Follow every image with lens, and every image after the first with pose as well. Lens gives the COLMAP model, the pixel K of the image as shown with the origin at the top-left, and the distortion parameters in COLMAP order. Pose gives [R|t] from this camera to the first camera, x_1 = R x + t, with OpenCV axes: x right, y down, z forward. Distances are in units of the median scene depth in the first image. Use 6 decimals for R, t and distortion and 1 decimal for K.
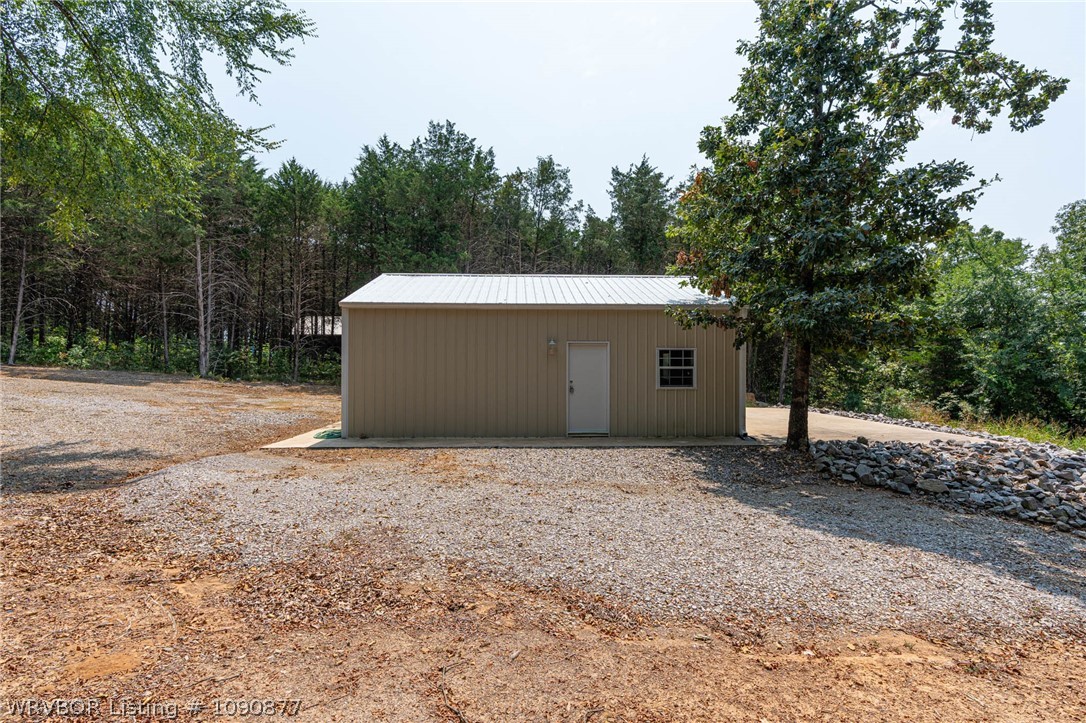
lens RADIAL K [[526.9, 0, 539.0], [0, 526.9, 362.8], [0, 0, 1]] dist [-0.011505, 0.005291]
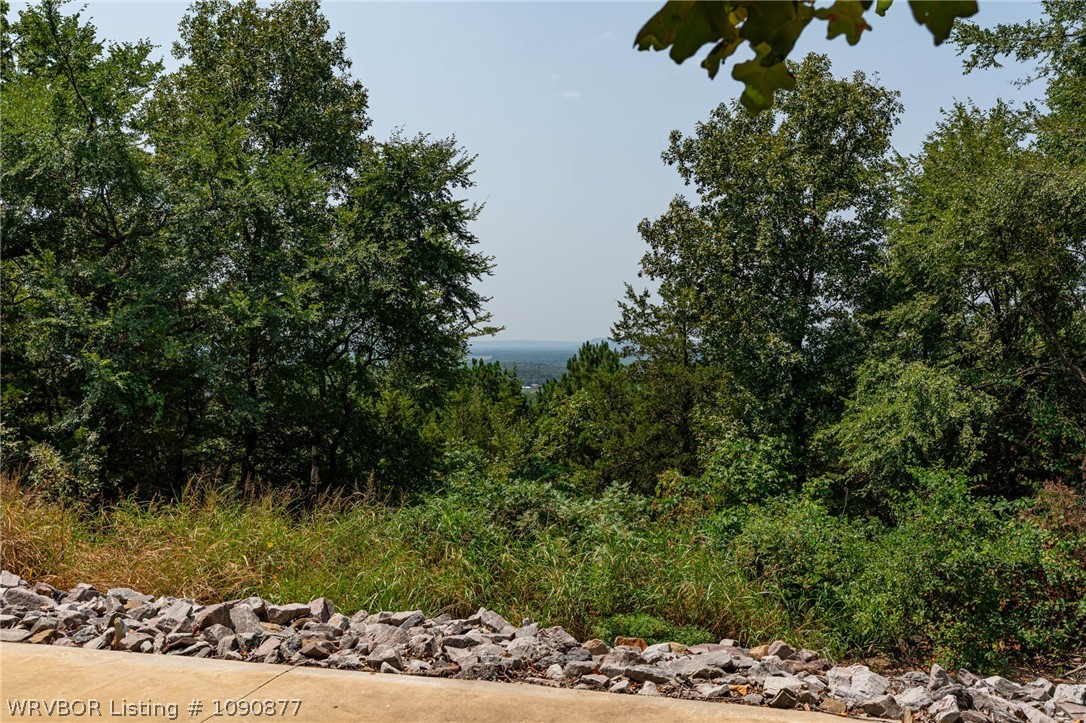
lens RADIAL K [[1046.6, 0, 525.8], [0, 1046.6, 357.6], [0, 0, 1]] dist [0.015163, -0.009725]
pose [[0.301709, -0.012054, 0.953324, 0.454217], [-0.002220, 0.999908, 0.013346, 0.003651], [-0.953398, -0.006143, 0.301654, 0.991666]]
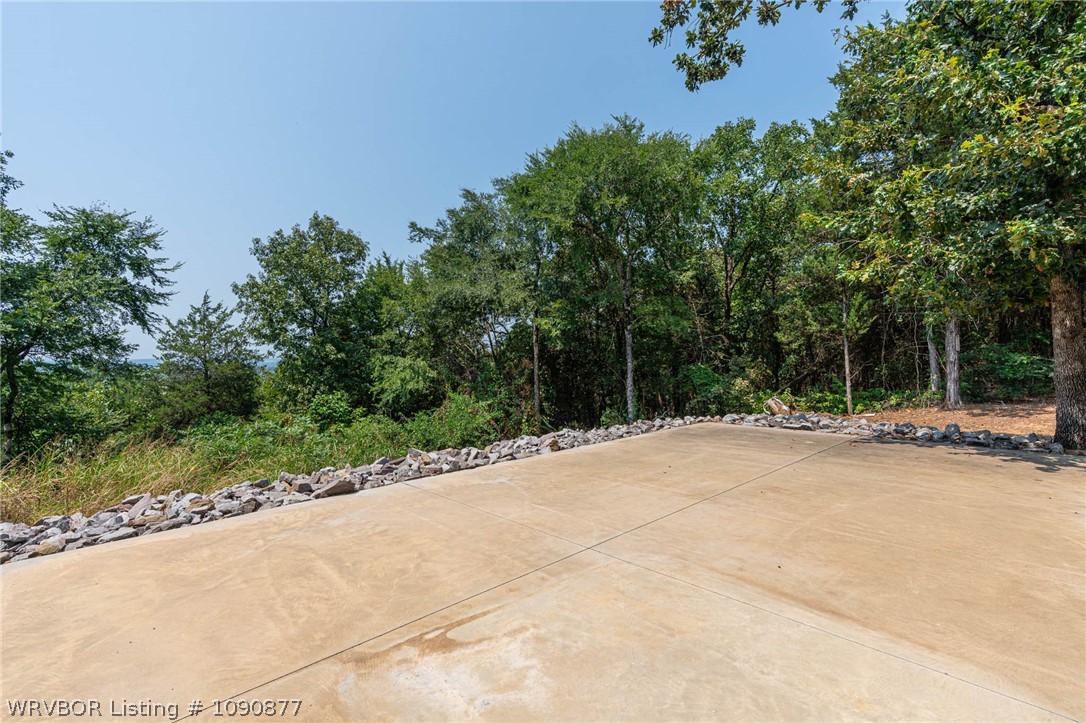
lens RADIAL K [[488.3, 0, 543.0], [0, 488.3, 361.5], [0, 0, 1]] dist [-0.007888, 0.003368]
pose [[-0.657071, -0.002279, 0.753825, 0.440929], [0.005602, 0.999953, 0.007907, 0.038109], [-0.753808, 0.009418, -0.657028, 1.753697]]
